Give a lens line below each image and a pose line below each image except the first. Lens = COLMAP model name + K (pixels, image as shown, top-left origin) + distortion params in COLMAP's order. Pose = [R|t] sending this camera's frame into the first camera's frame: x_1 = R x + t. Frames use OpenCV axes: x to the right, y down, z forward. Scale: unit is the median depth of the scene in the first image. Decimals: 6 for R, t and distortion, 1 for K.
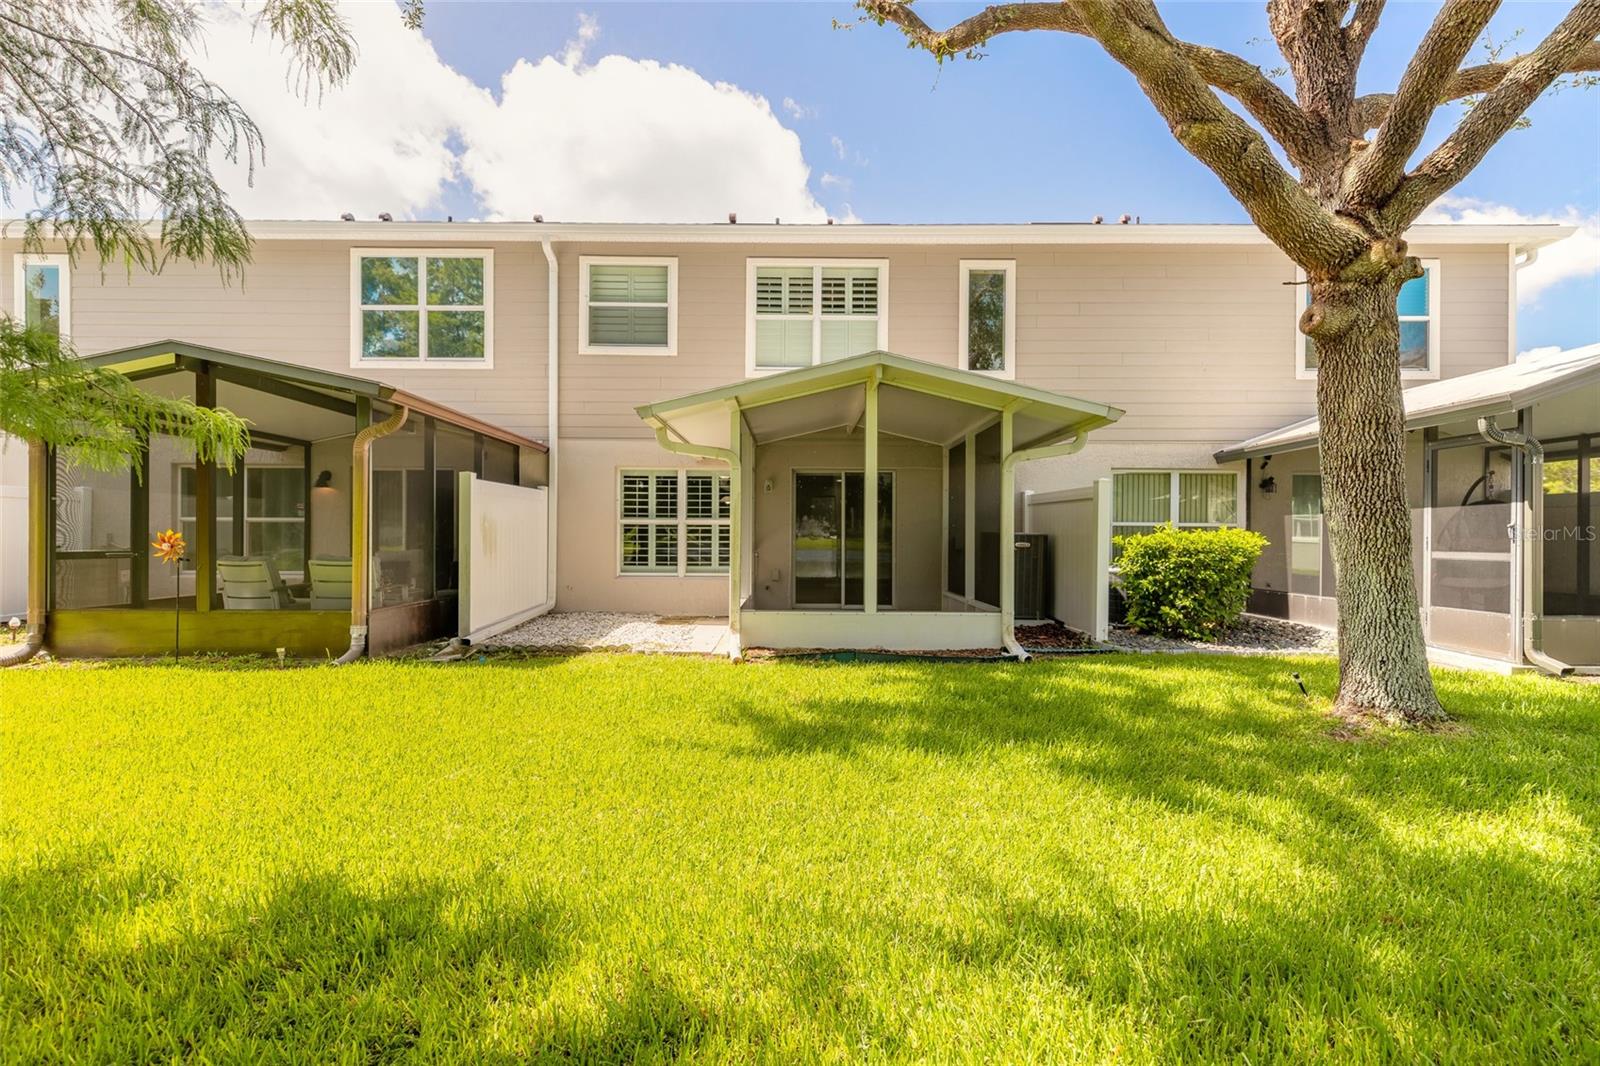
lens RADIAL K [[724.4, 0, 794.5], [0, 724.4, 538.4], [0, 0, 1]] dist [0.003488, -0.000049]
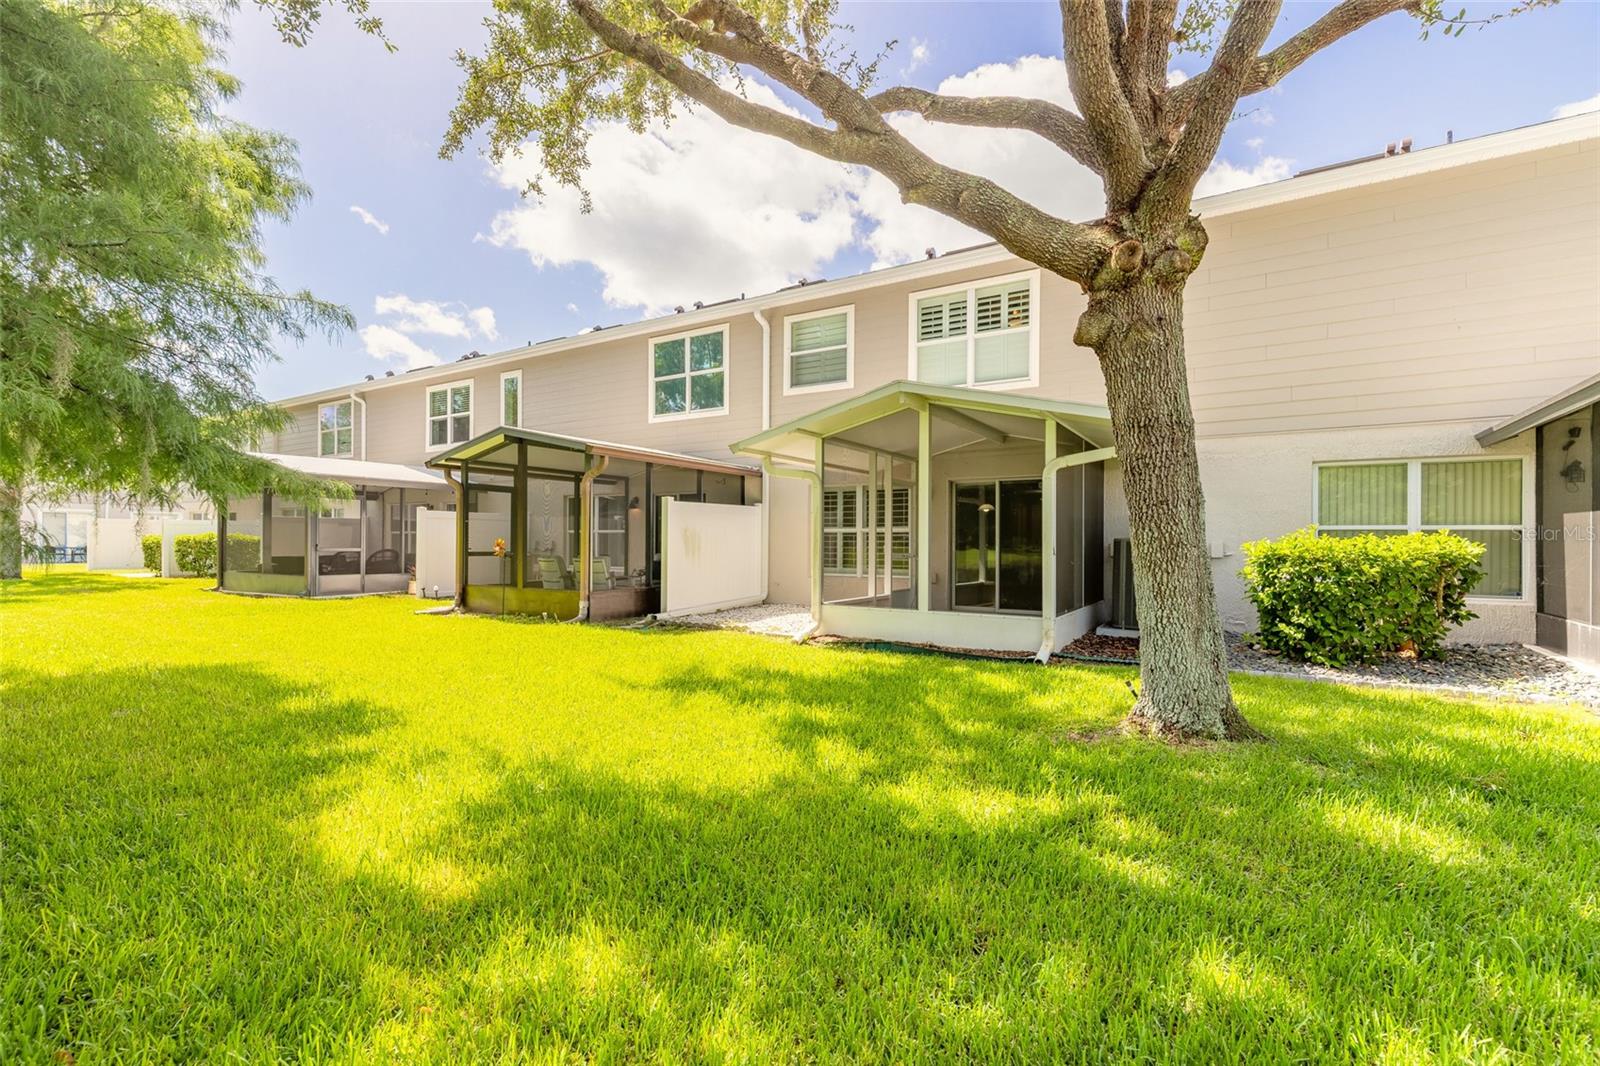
lens RADIAL K [[724.4, 0, 794.5], [0, 724.4, 538.4], [0, 0, 1]] dist [0.003488, -0.000049]
pose [[0.843047, -0.003451, -0.537829, 0.390274], [-0.001998, 0.999952, -0.009548, 0.001551], [0.537836, 0.009124, 0.843000, -0.033531]]
